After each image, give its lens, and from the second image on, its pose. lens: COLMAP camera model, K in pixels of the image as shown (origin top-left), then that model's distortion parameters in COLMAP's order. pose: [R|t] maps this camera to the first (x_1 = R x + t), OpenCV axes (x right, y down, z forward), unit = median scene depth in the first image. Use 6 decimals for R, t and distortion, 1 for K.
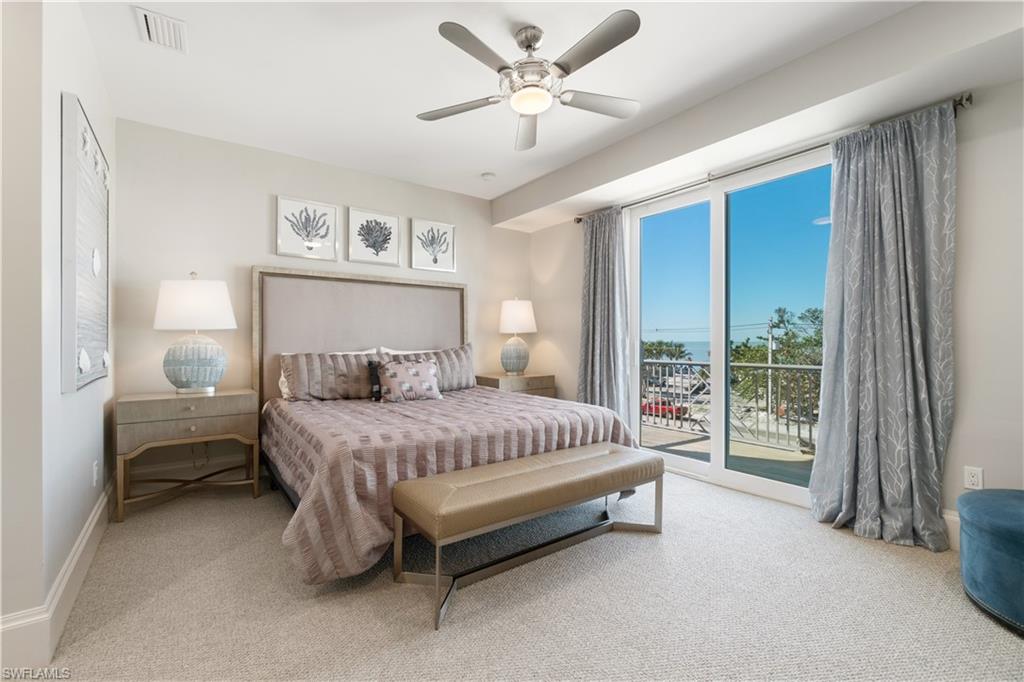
lens RADIAL K [[439.4, 0, 514.6], [0, 439.4, 340.7], [0, 0, 1]] dist [-0.014523, -0.000011]
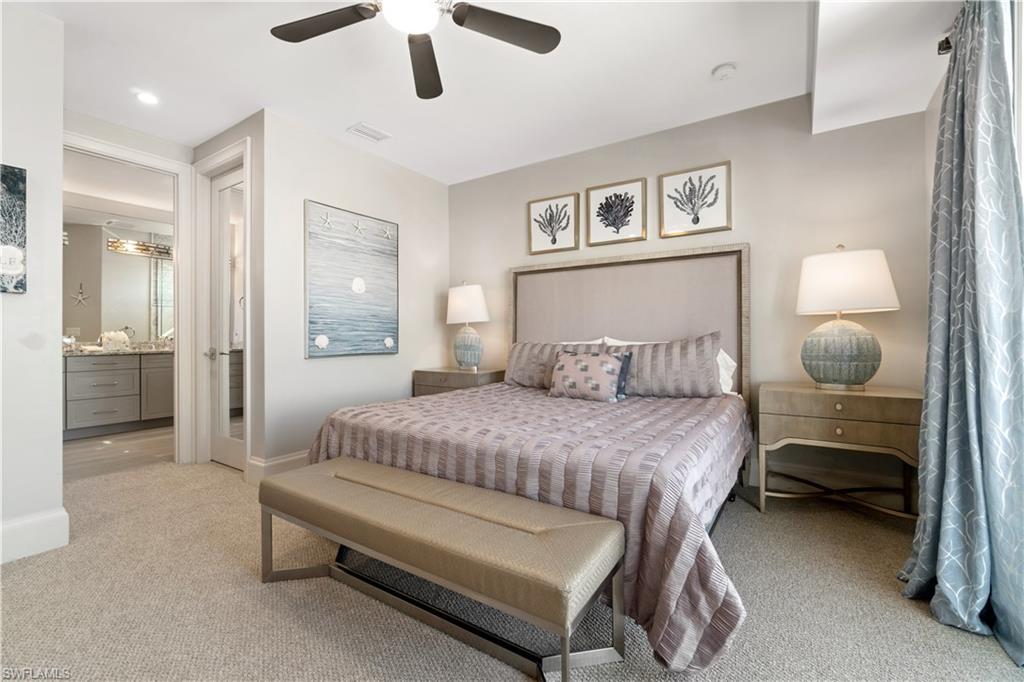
lens RADIAL K [[439.4, 0, 514.6], [0, 439.4, 340.7], [0, 0, 1]] dist [-0.014523, -0.000011]
pose [[0.335273, 0.007909, -0.942088, 0.469734], [0.005382, 0.999932, 0.010310, 0.011874], [0.942105, -0.008527, 0.335208, 0.531271]]
